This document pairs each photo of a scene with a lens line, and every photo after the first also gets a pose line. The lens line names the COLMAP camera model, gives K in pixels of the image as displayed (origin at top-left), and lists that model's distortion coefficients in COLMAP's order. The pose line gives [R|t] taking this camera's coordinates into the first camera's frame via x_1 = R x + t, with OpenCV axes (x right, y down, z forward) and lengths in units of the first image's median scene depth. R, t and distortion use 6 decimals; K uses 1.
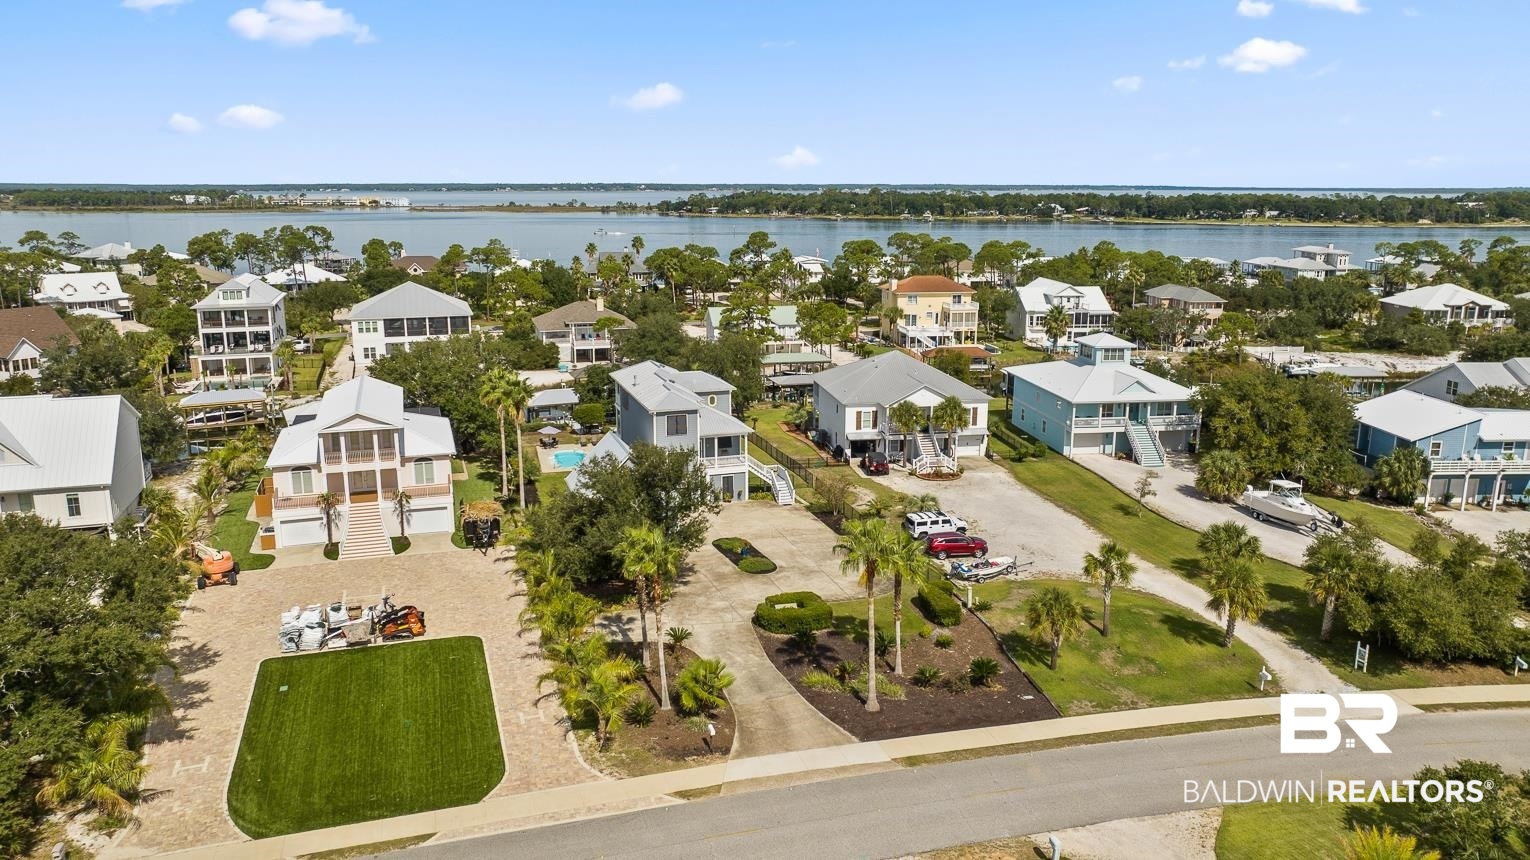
lens RADIAL K [[1071.6, 0, 765.0], [0, 1071.6, 430.0], [0, 0, 1]] dist [-0.000360, -0.047380]
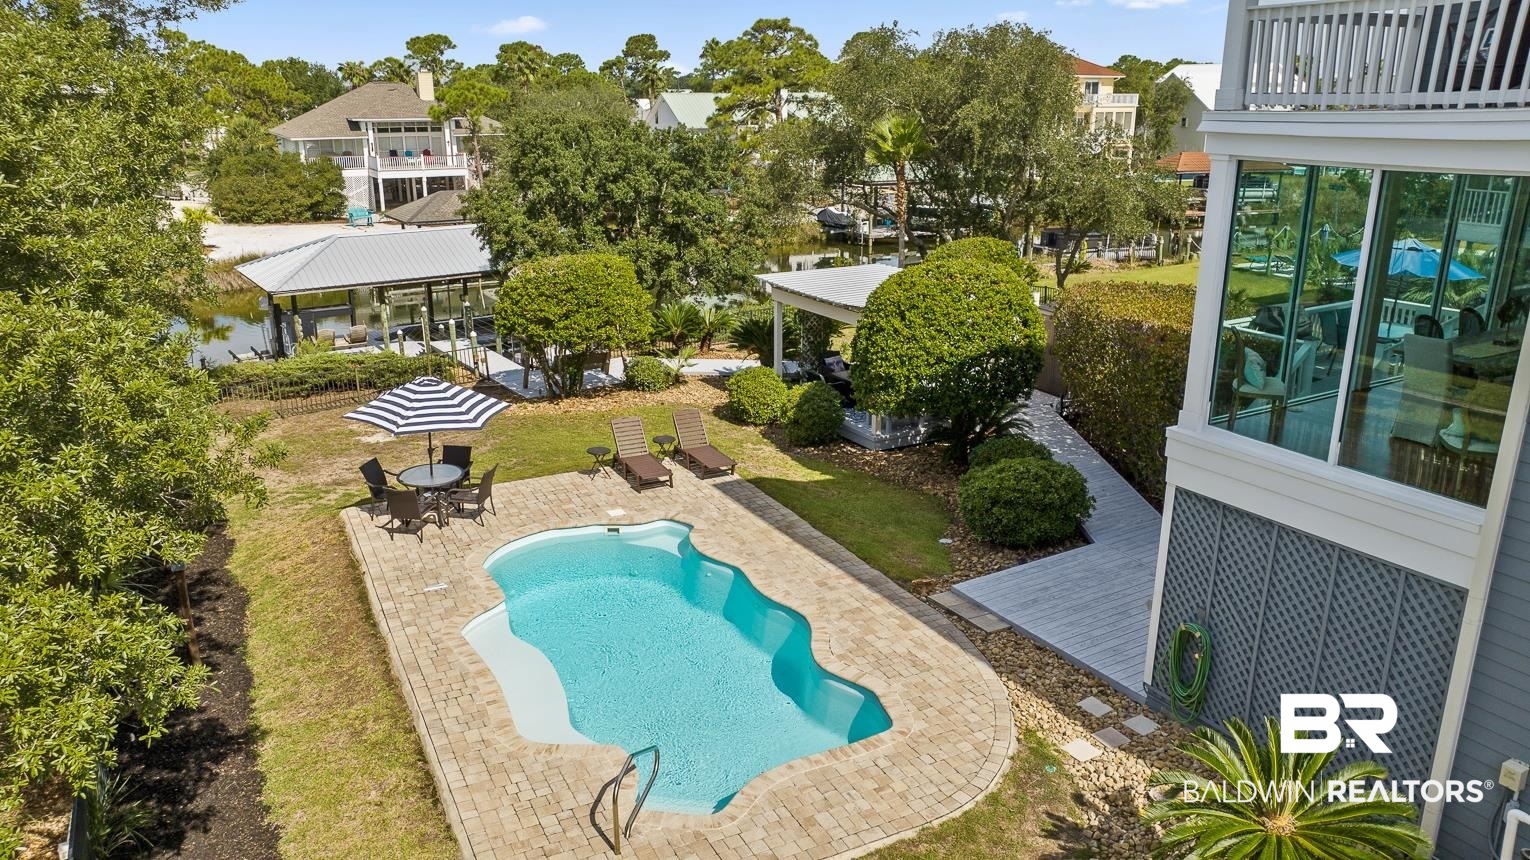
lens RADIAL K [[1071.6, 0, 765.0], [0, 1071.6, 430.0], [0, 0, 1]] dist [-0.000360, -0.047380]
pose [[0.977349, -0.066148, 0.201030, -0.326942], [0.049858, 0.995129, 0.085049, -0.012007], [-0.205677, -0.073100, 0.975886, 1.487931]]
